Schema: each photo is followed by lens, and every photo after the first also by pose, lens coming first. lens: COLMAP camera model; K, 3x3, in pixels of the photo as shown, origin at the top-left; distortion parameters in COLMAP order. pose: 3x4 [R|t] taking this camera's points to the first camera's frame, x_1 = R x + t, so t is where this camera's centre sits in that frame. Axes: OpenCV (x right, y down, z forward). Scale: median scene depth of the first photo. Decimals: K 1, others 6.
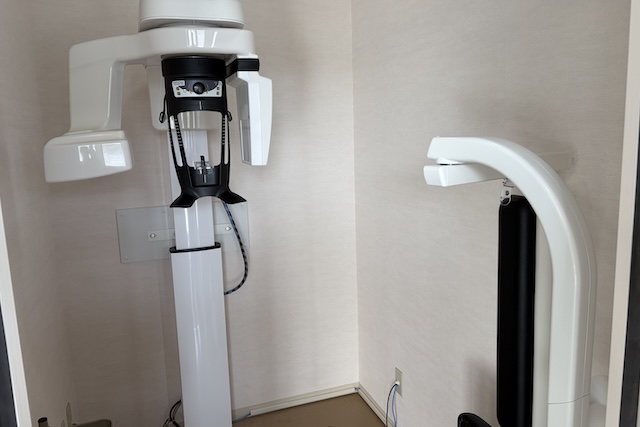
lens RADIAL K [[497.4, 0, 320.7], [0, 497.4, 202.7], [0, 0, 1]] dist [-0.002587, -0.004915]
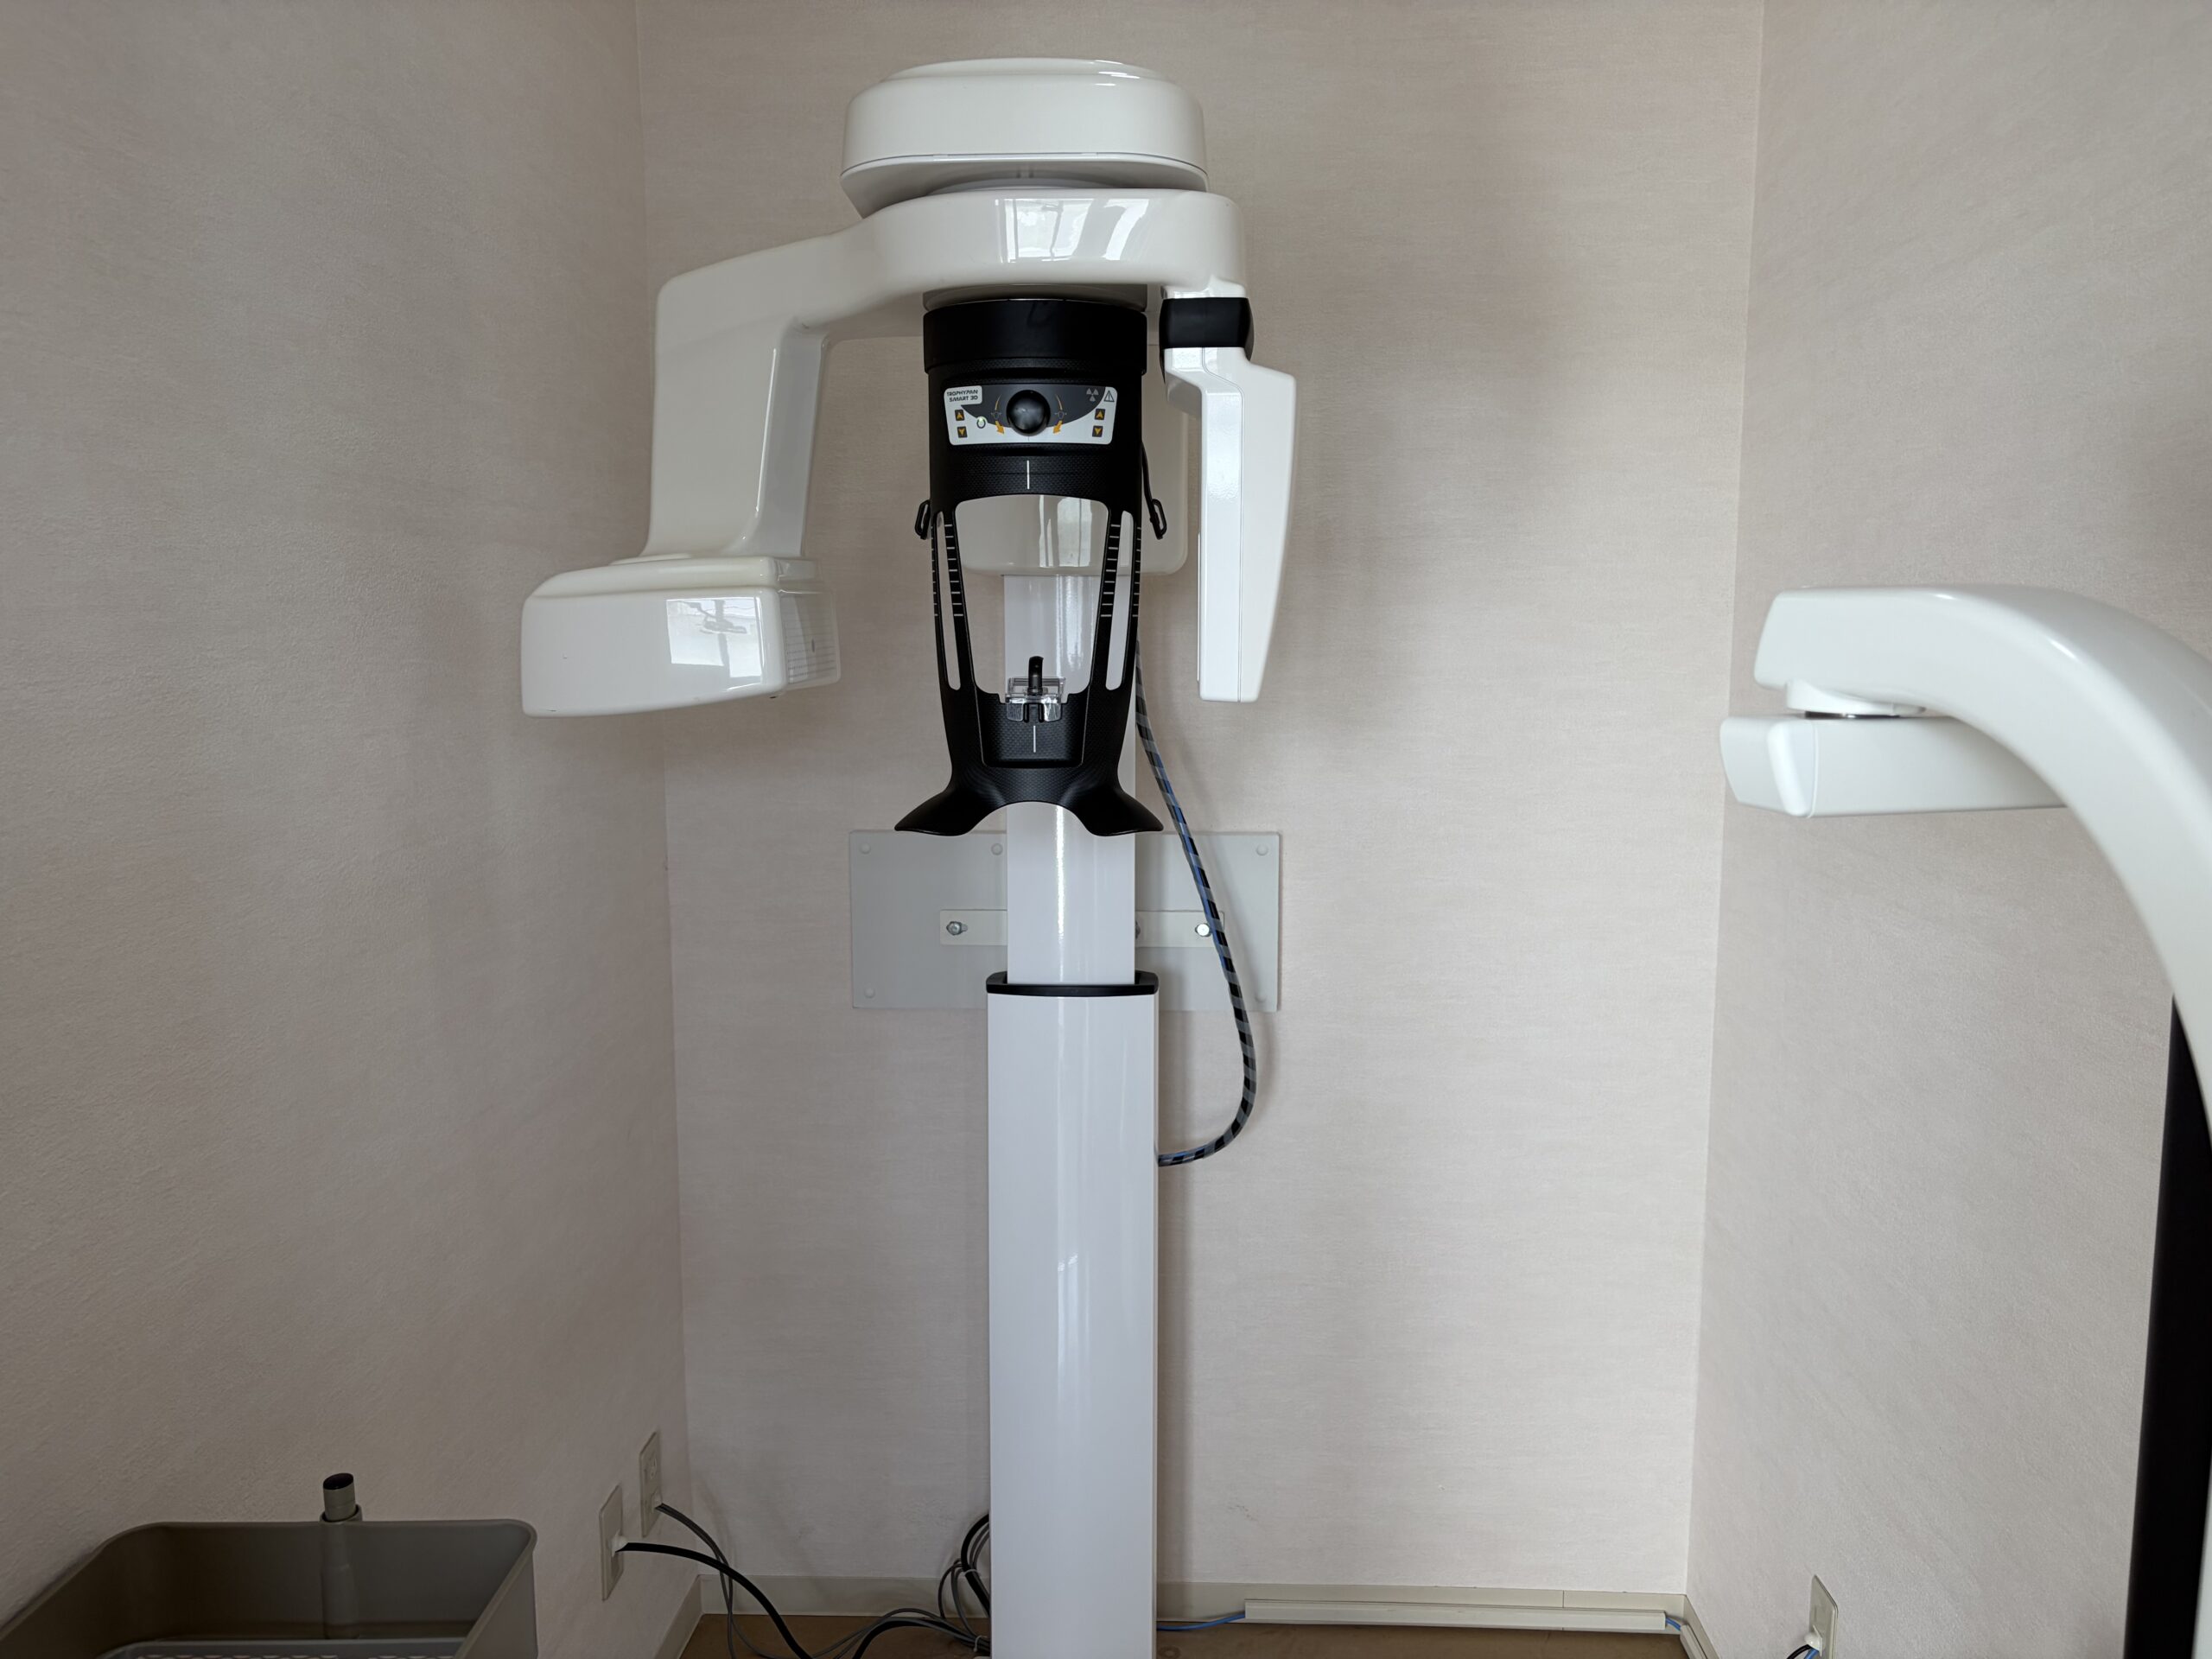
lens RADIAL K [[1694.7, 0, 1106.0], [0, 1694.7, 829.5], [0, 0, 1]] dist [0.023701, -0.047795]
pose [[0.921257, 0.078153, -0.381022, 0.170136], [-0.084051, 0.996461, 0.001165, -0.001689], [0.379765, 0.030952, 0.924565, 0.137895]]
